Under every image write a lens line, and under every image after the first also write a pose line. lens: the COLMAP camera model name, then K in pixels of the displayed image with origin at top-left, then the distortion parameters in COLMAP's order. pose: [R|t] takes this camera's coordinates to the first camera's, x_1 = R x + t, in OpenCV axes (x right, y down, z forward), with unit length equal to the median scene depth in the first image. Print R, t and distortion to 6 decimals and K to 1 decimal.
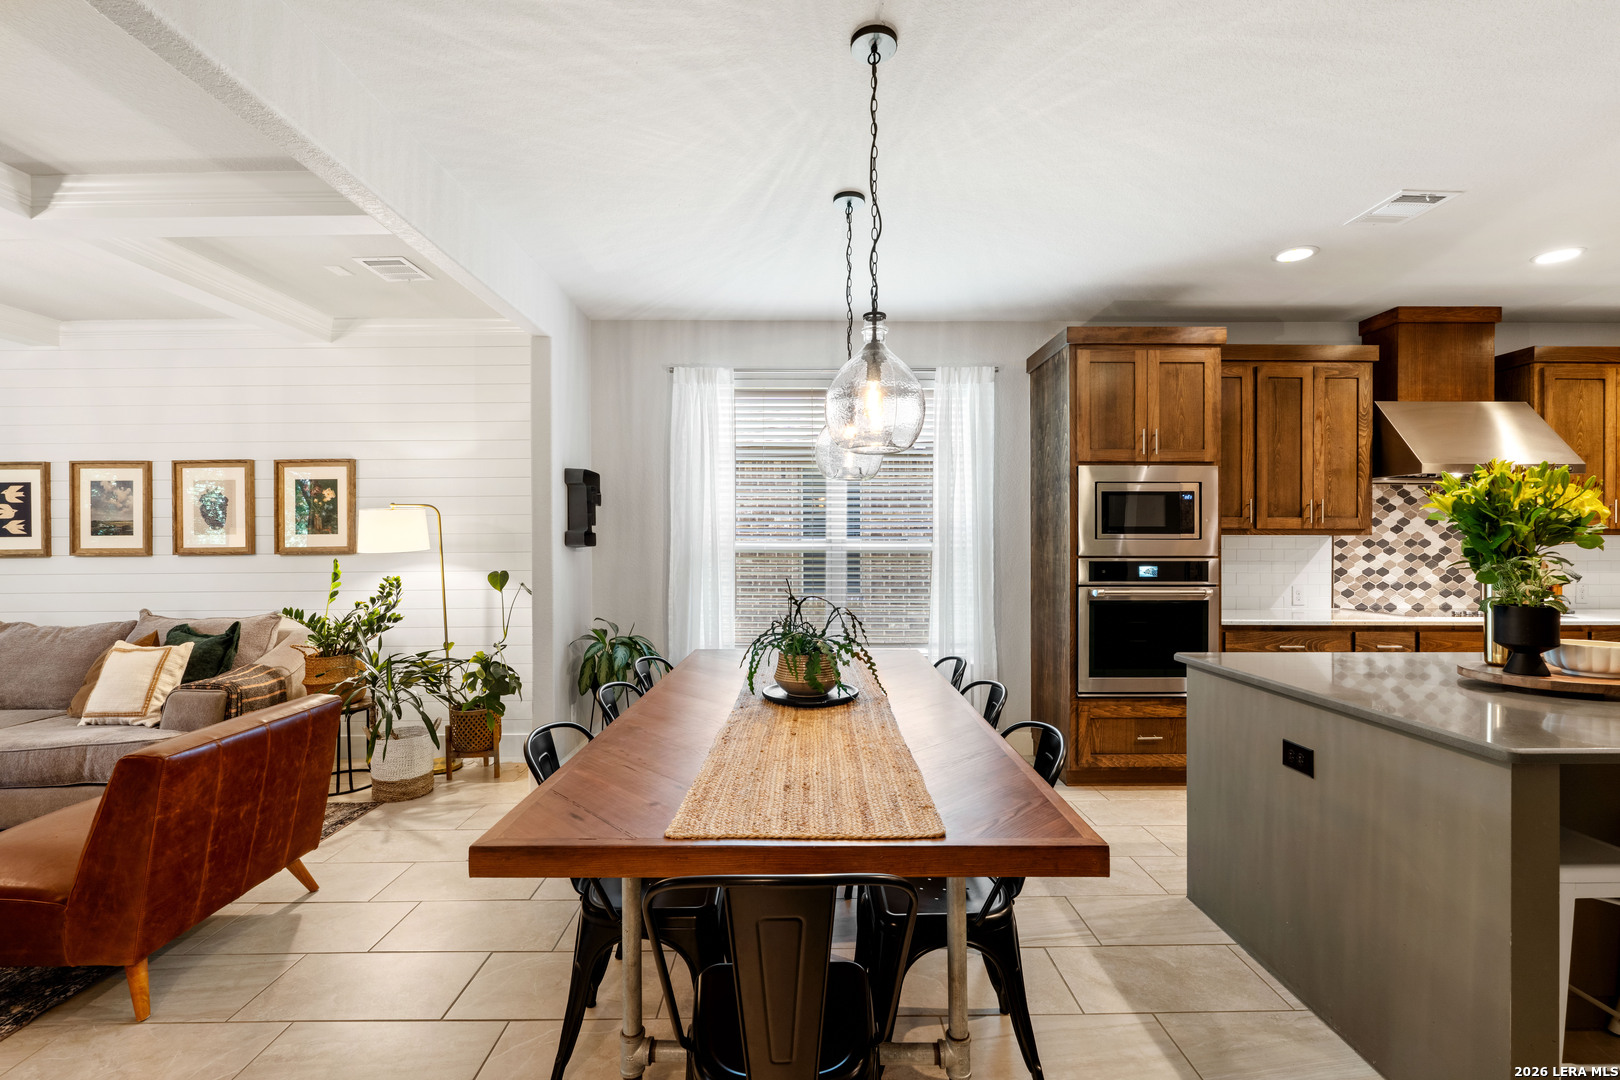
lens RADIAL K [[710.5, 0, 807.0], [0, 710.5, 544.5], [0, 0, 1]] dist [-0.008376, 0.001133]
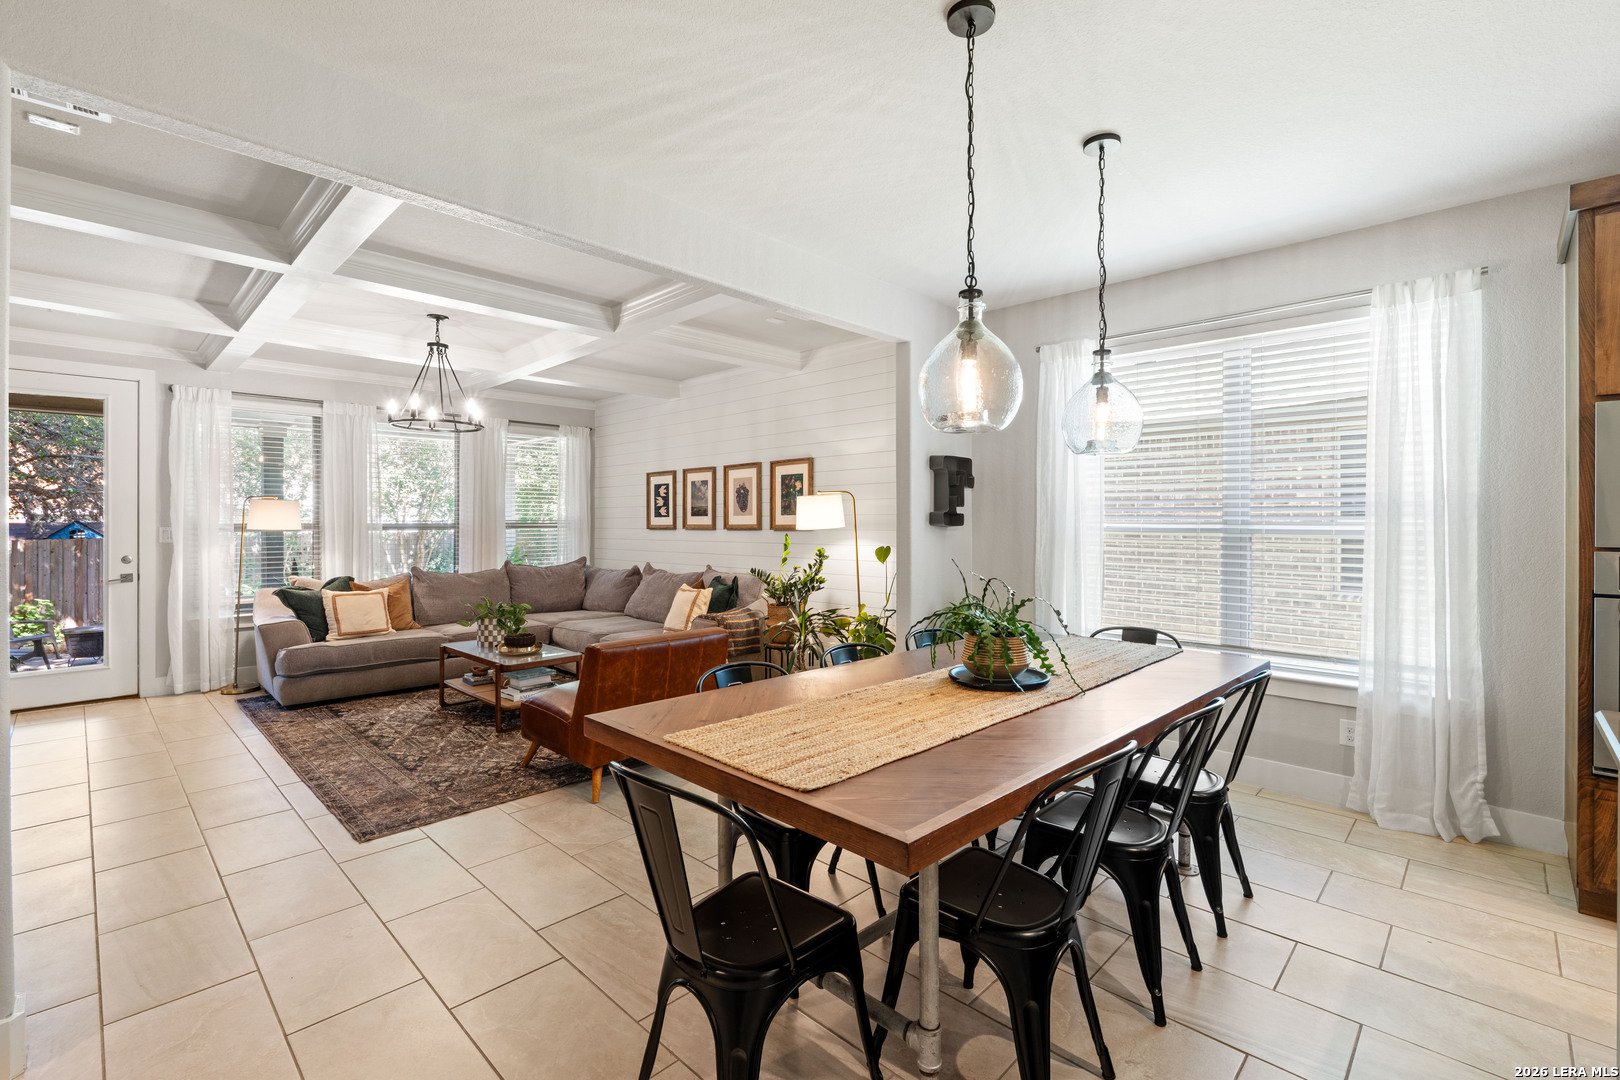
lens RADIAL K [[710.5, 0, 811.6], [0, 710.5, 523.3], [0, 0, 1]] dist [-0.008376, 0.001133]
pose [[0.712216, 0.005274, -0.701941, 0.280802], [-0.005843, 0.999982, 0.001585, -0.001725], [0.701936, 0.002972, 0.712233, 0.065970]]
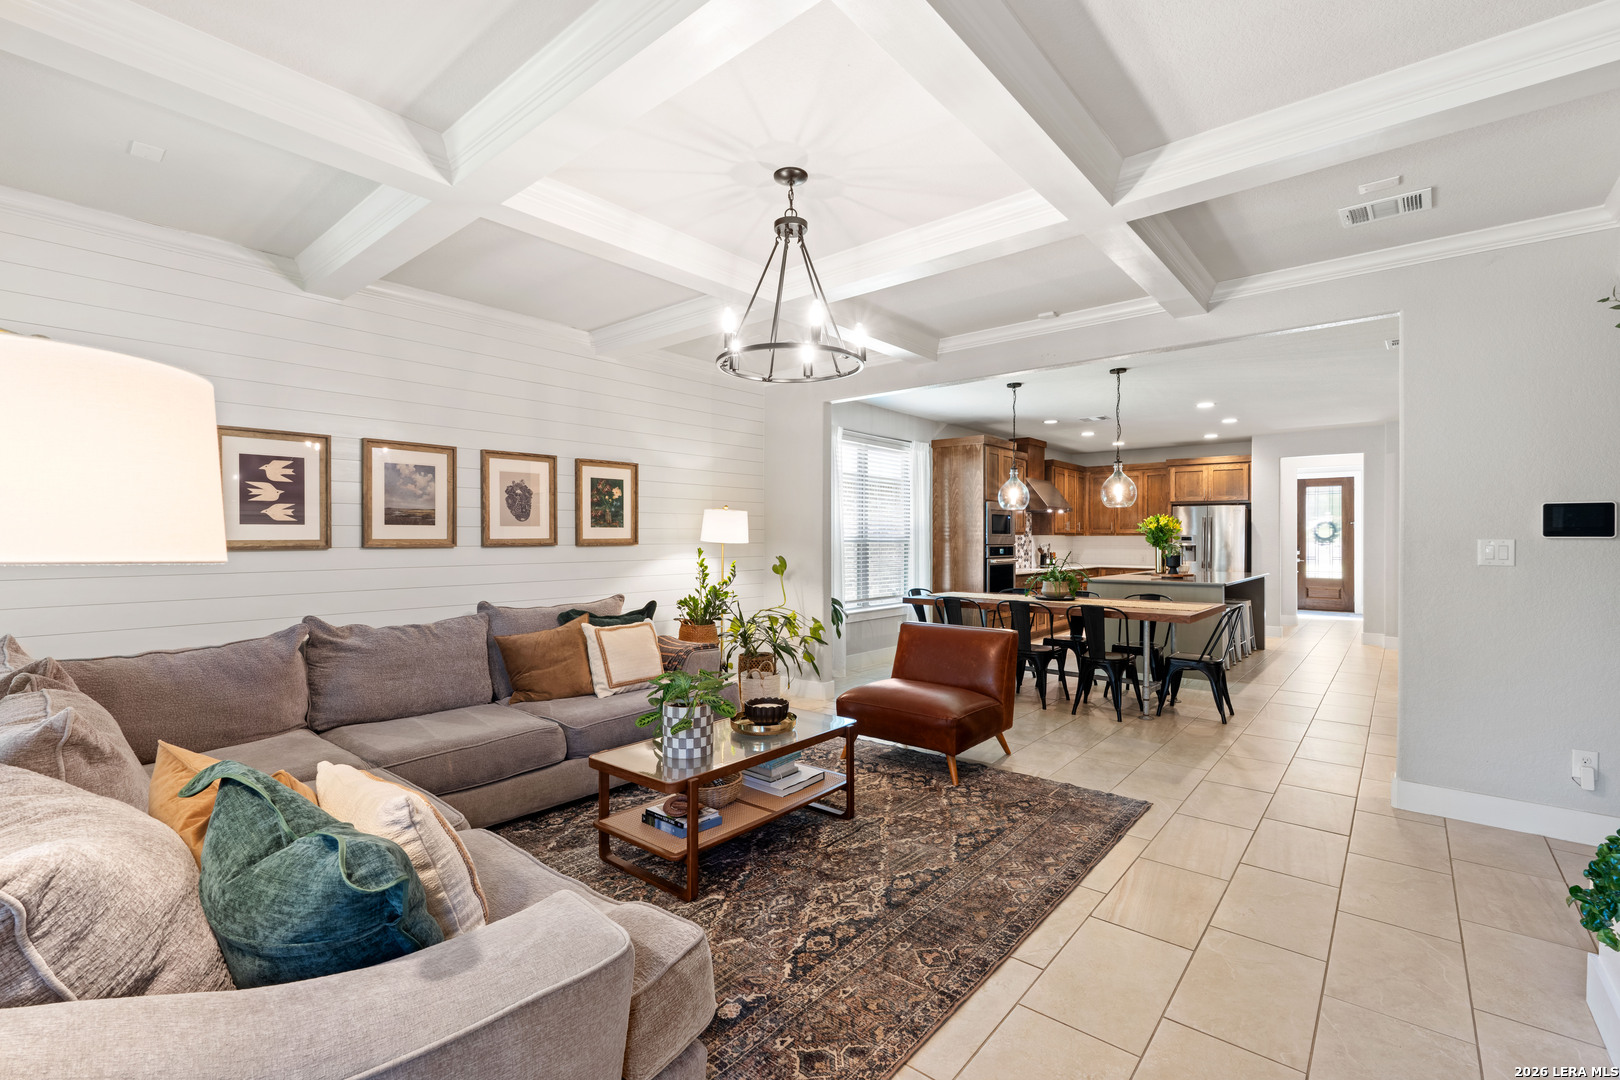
lens RADIAL K [[710.5, 0, 814.5], [0, 710.5, 542.3], [0, 0, 1]] dist [-0.008376, 0.001133]
pose [[0.647824, -0.000589, 0.761790, -1.344003], [0.000469, 1.000000, 0.000375, 0.009227], [-0.761790, 0.000115, 0.647824, 0.015791]]
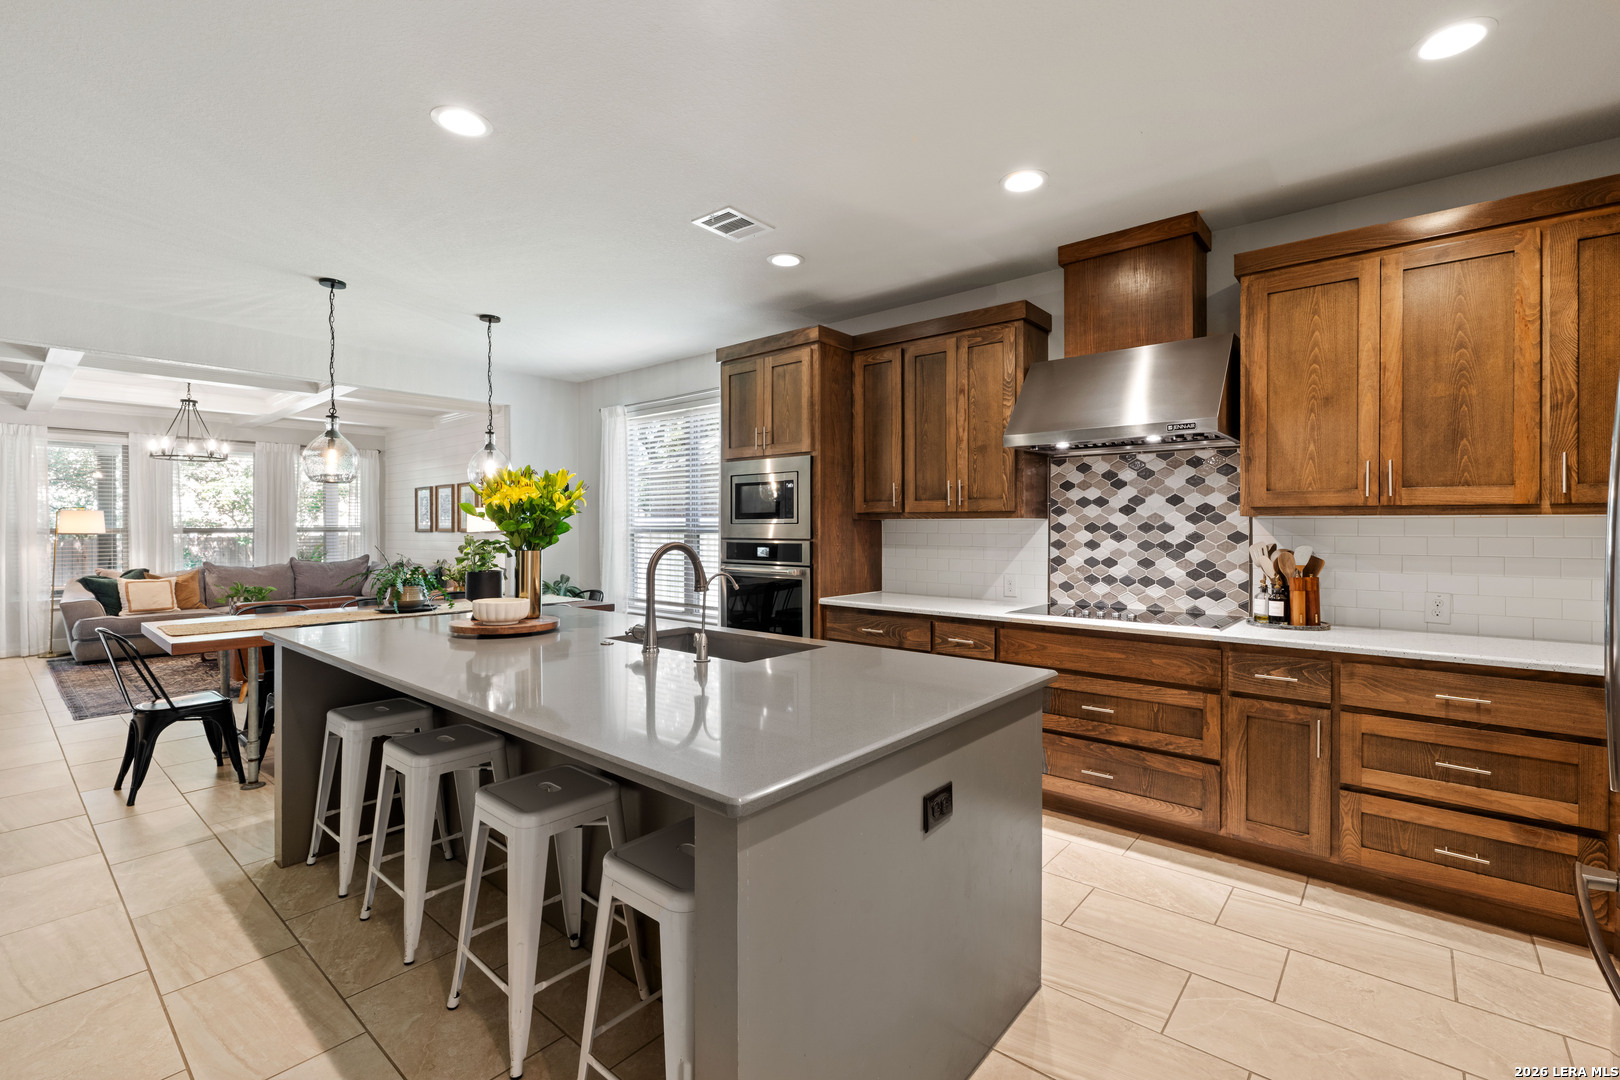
lens RADIAL K [[710.5, 0, 810.2], [0, 710.5, 525.1], [0, 0, 1]] dist [-0.008376, 0.001133]
pose [[0.757617, 0.000245, -0.652700, 1.103597], [-0.003016, 0.999991, -0.003125, -0.001019], [0.652693, 0.004337, 0.757610, 0.156535]]
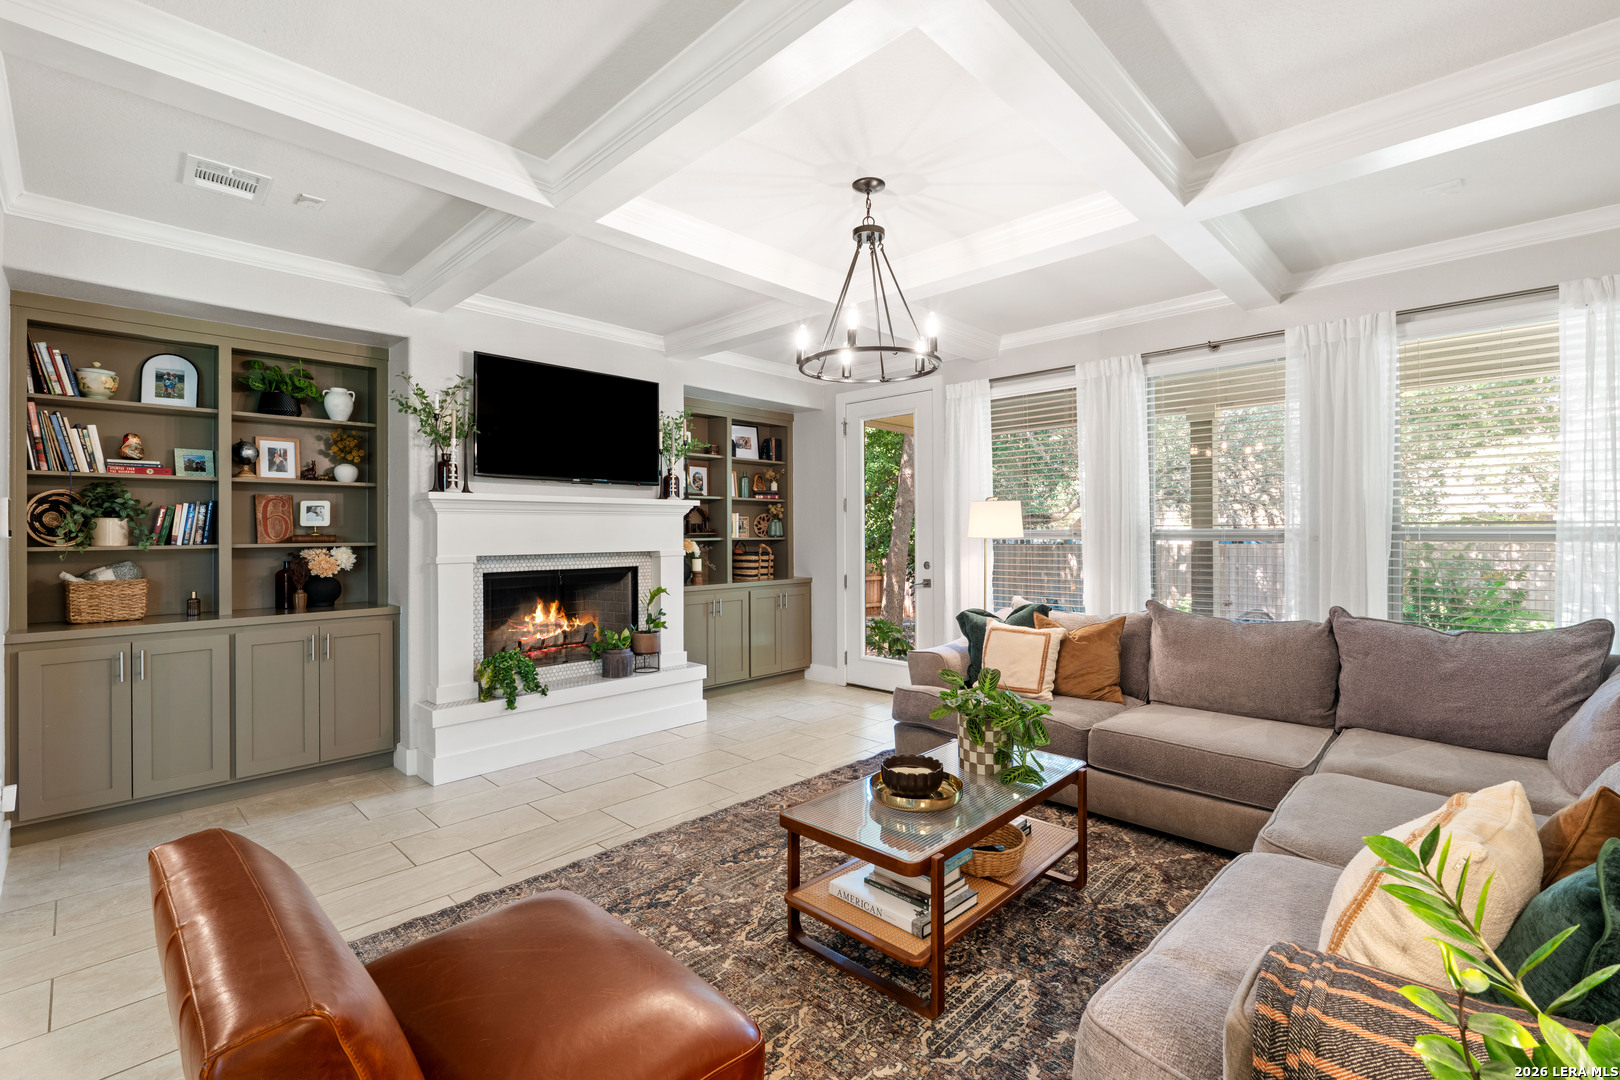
lens RADIAL K [[710.5, 0, 824.0], [0, 710.5, 535.0], [0, 0, 1]] dist [-0.008376, 0.001133]
pose [[-0.693970, 0.010844, -0.719922, -0.391279], [0.002741, 0.999919, 0.012420, 0.000080], [0.719999, 0.006646, -0.693944, 0.848445]]
